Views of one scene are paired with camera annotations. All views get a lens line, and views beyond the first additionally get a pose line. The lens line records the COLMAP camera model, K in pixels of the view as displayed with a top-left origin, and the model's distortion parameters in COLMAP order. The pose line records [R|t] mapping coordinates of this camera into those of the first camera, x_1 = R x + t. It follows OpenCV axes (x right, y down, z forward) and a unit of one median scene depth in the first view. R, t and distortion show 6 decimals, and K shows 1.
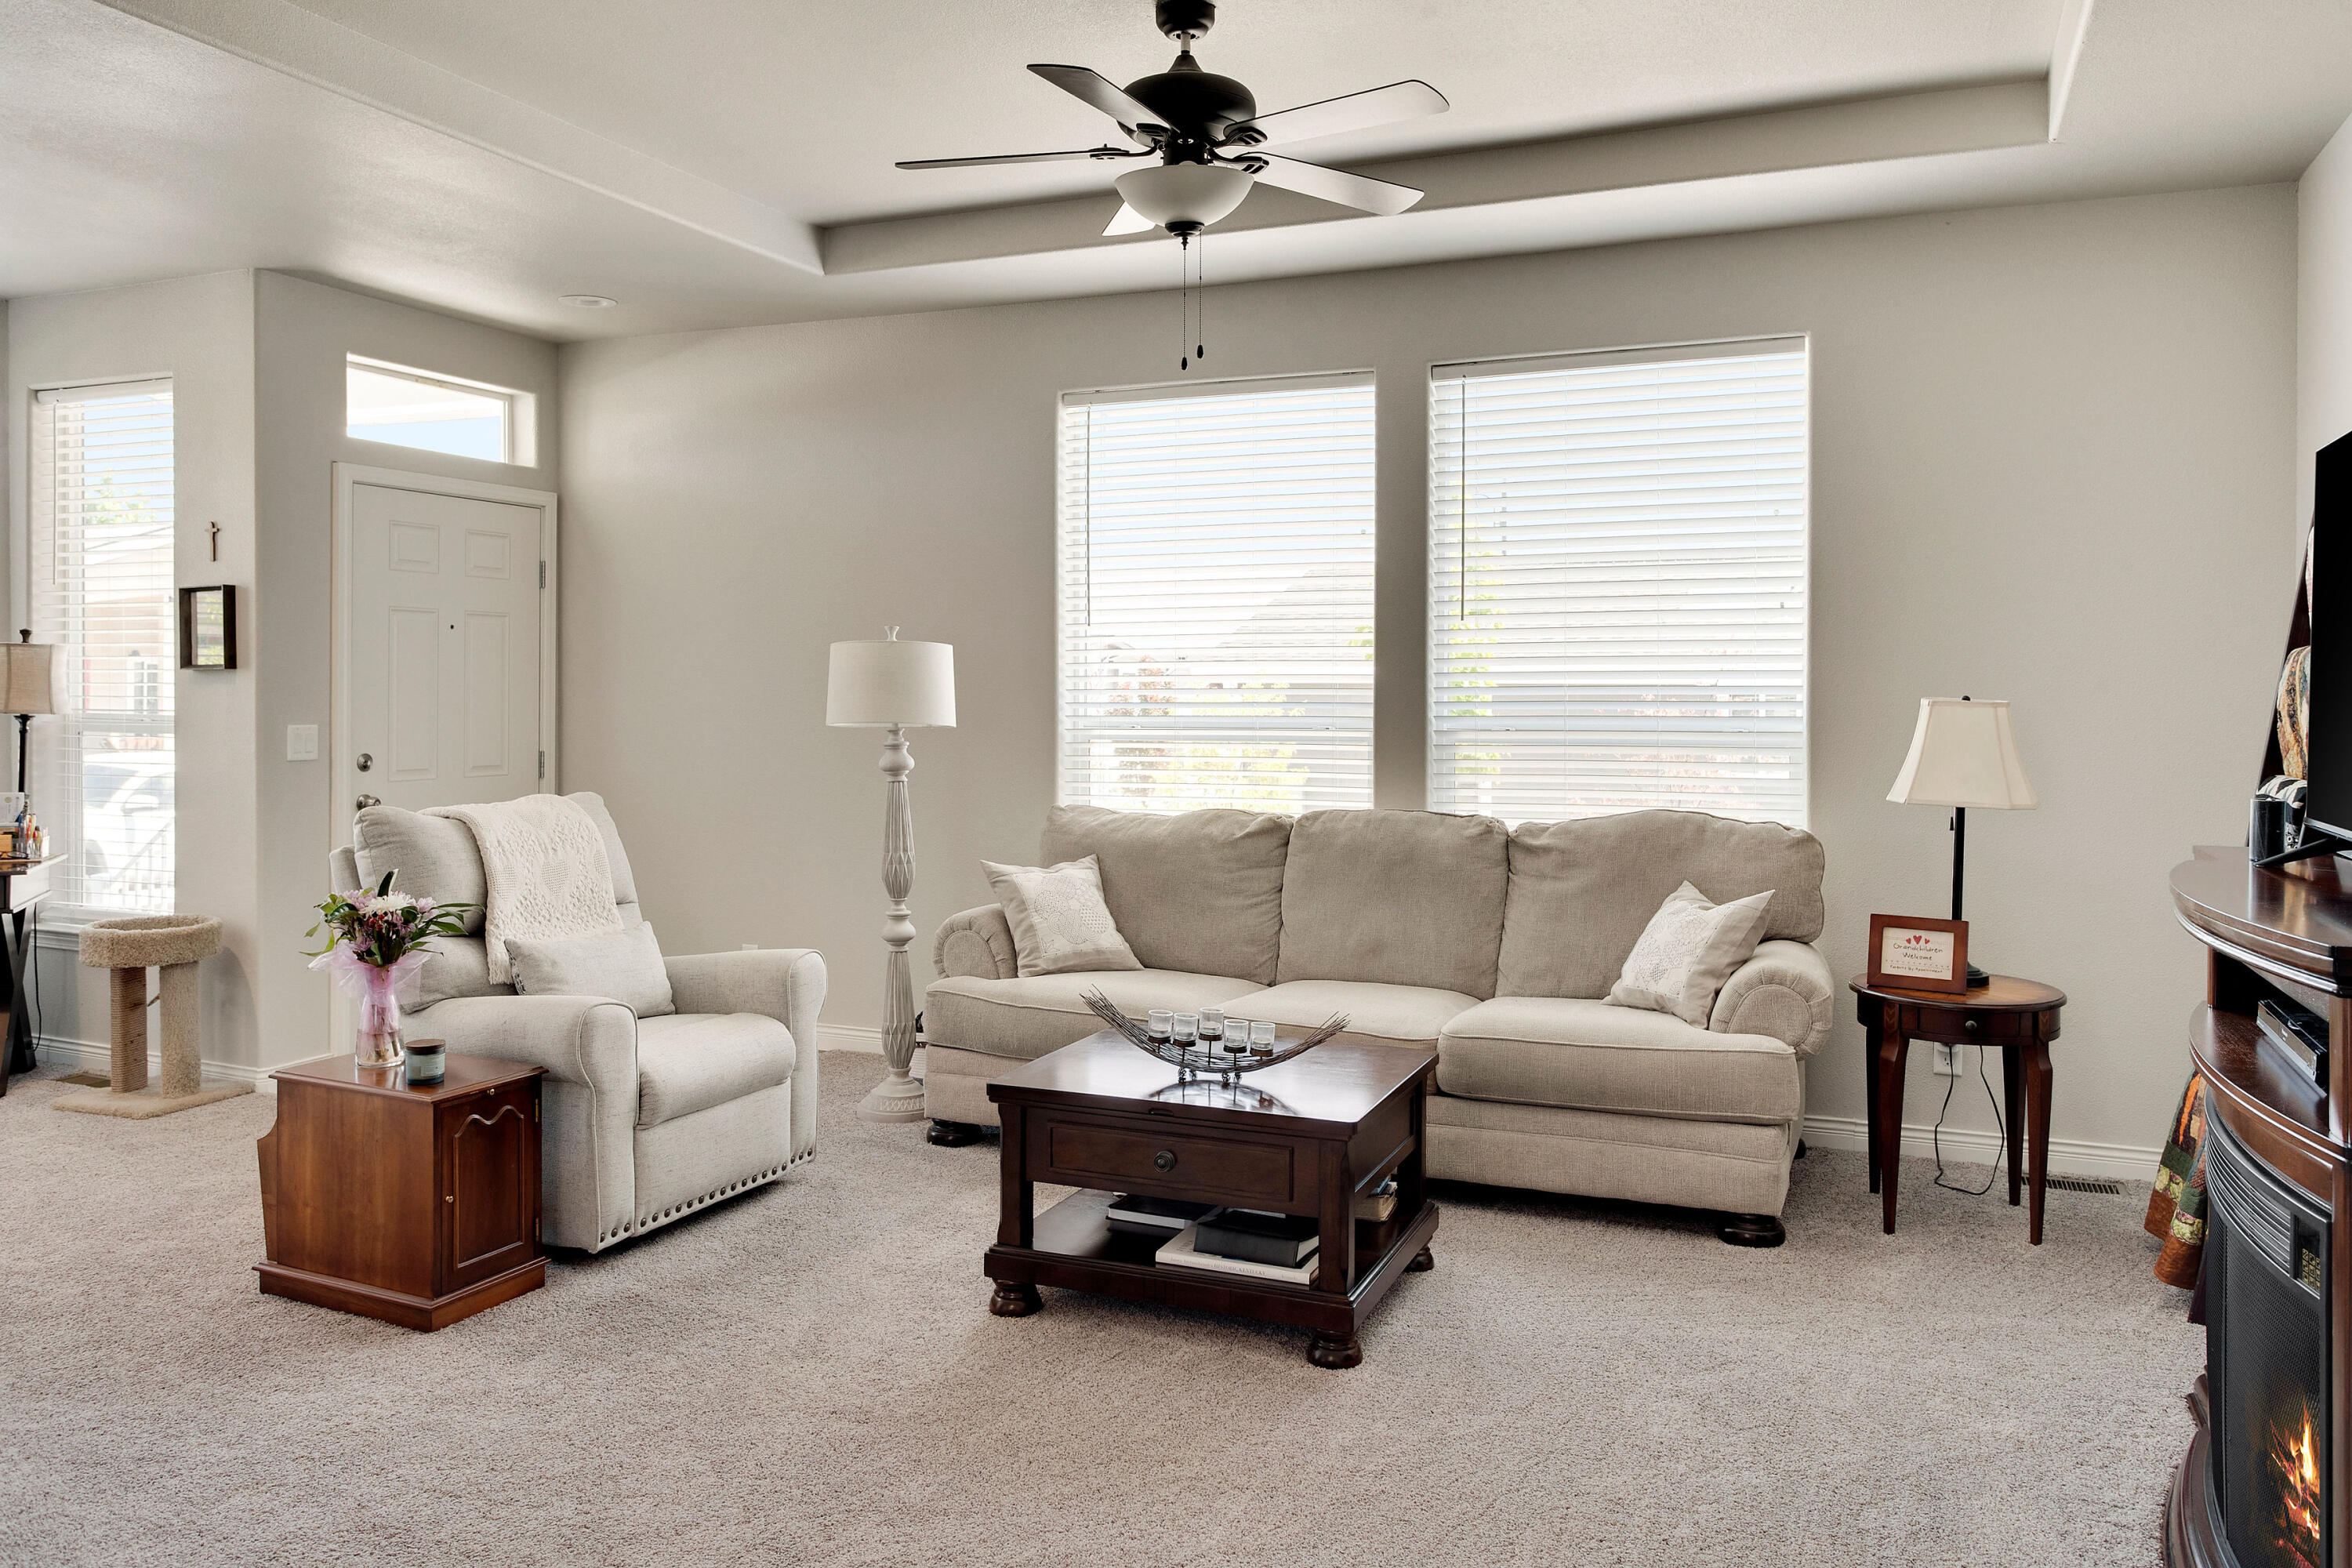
lens RADIAL K [[1595.1, 0, 1195.0], [0, 1595.1, 707.7], [0, 0, 1]] dist [-0.022225, -0.001435]
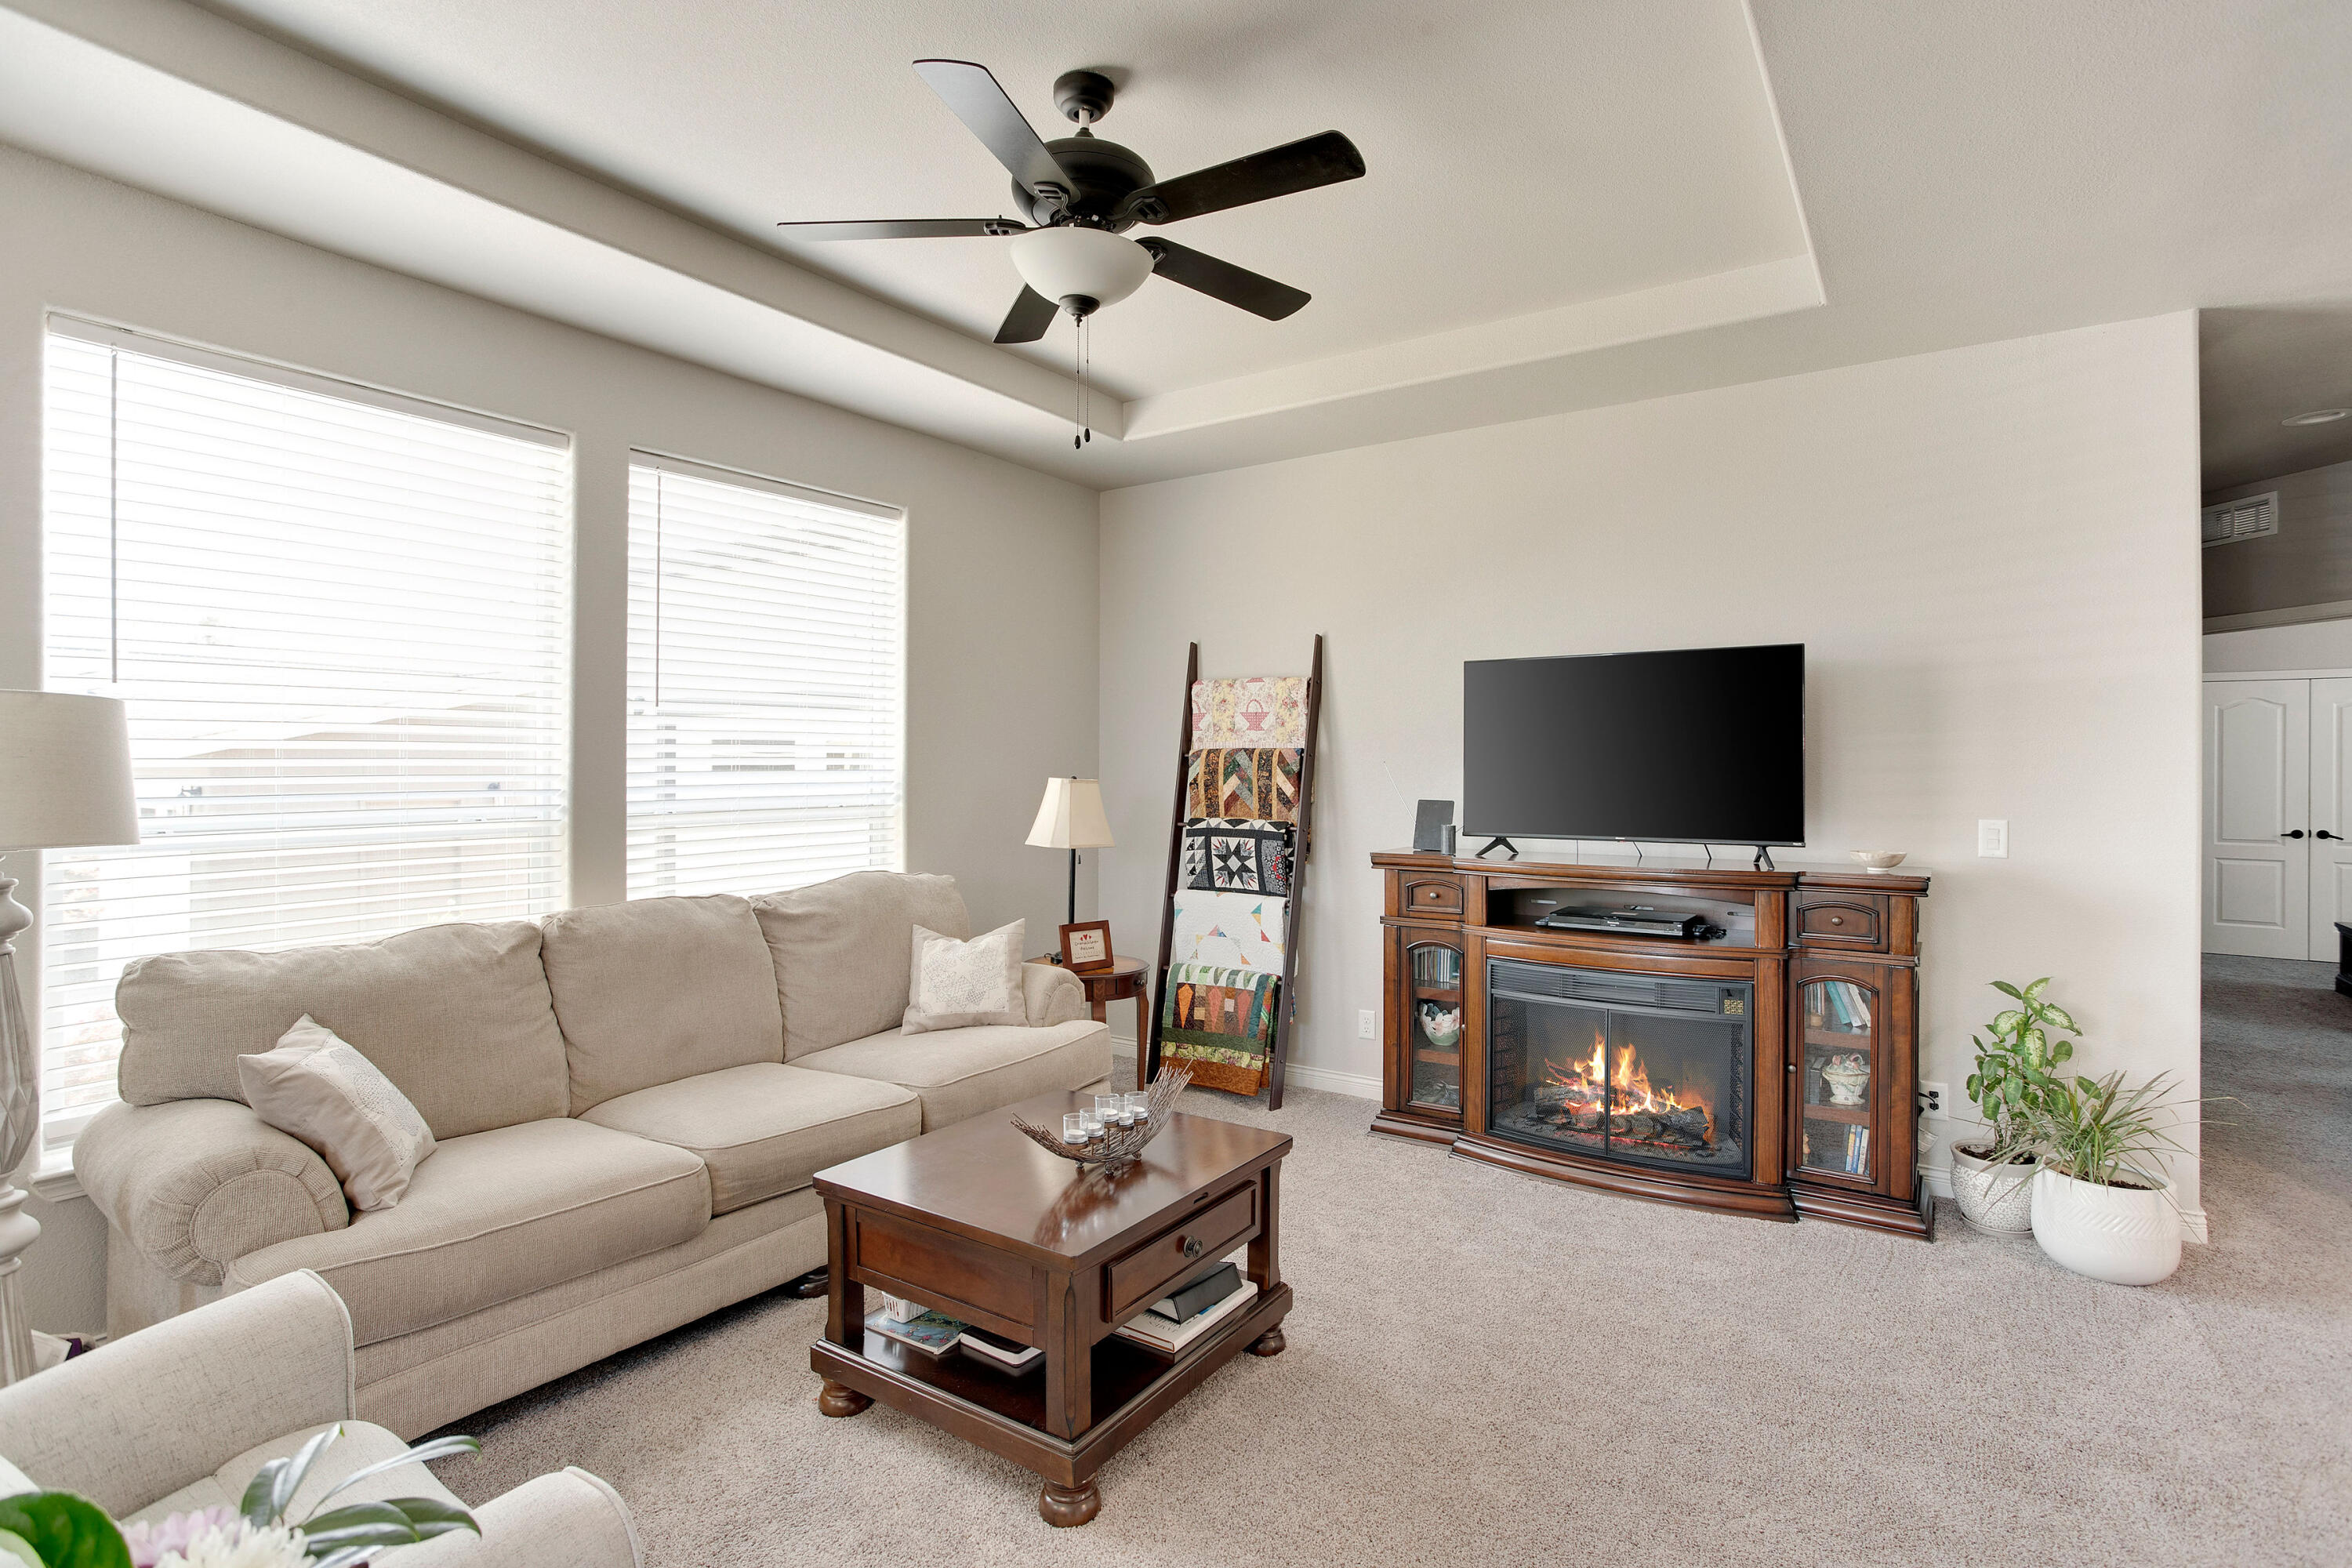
lens RADIAL K [[1144.6, 0, 1035.1], [0, 1144.6, 774.5], [0, 0, 1]] dist [-0.041014, 0.025059]
pose [[0.265903, -0.007551, 0.963970, -0.495355], [0.014554, 0.999887, 0.003817, -0.011527], [-0.963890, 0.013015, 0.265983, 0.605990]]
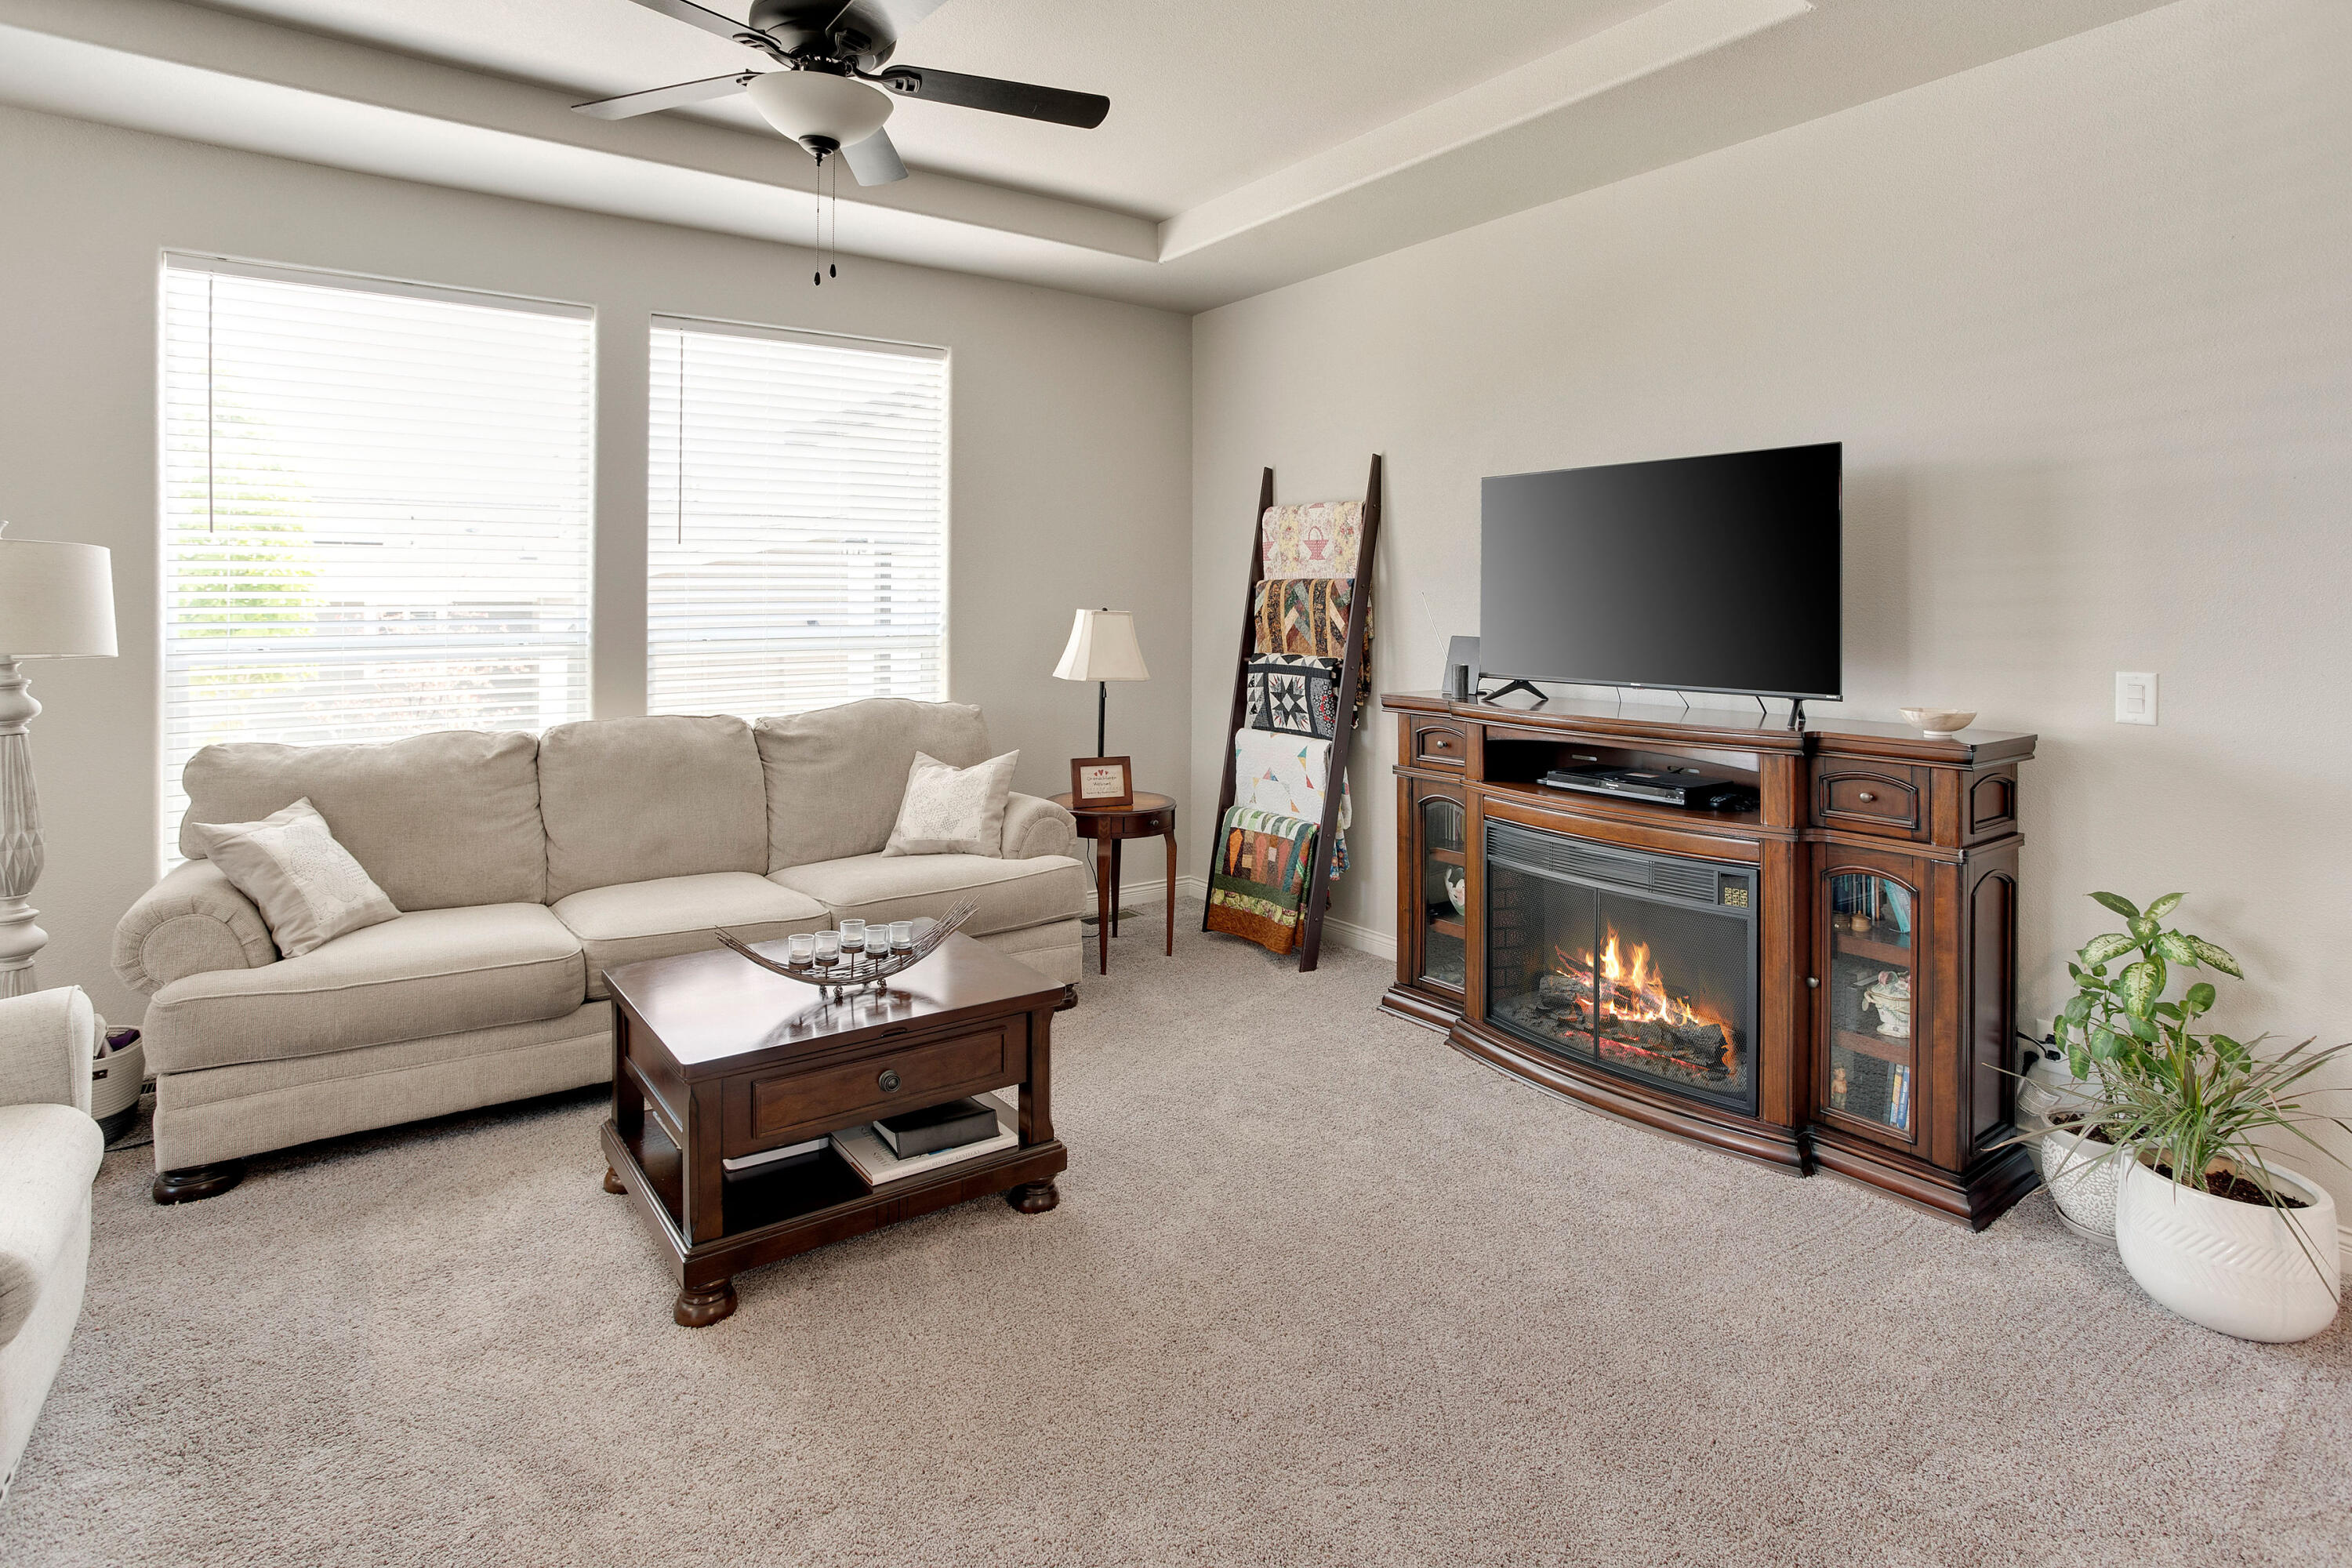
lens RADIAL K [[1144.6, 0, 1049.5], [0, 1144.6, 609.1], [0, 0, 1]] dist [-0.041014, 0.025059]
pose [[0.570303, -0.006597, 0.821408, -0.365611], [0.011860, 0.999930, -0.000204, -0.005951], [-0.821349, 0.009858, 0.570341, 0.342098]]
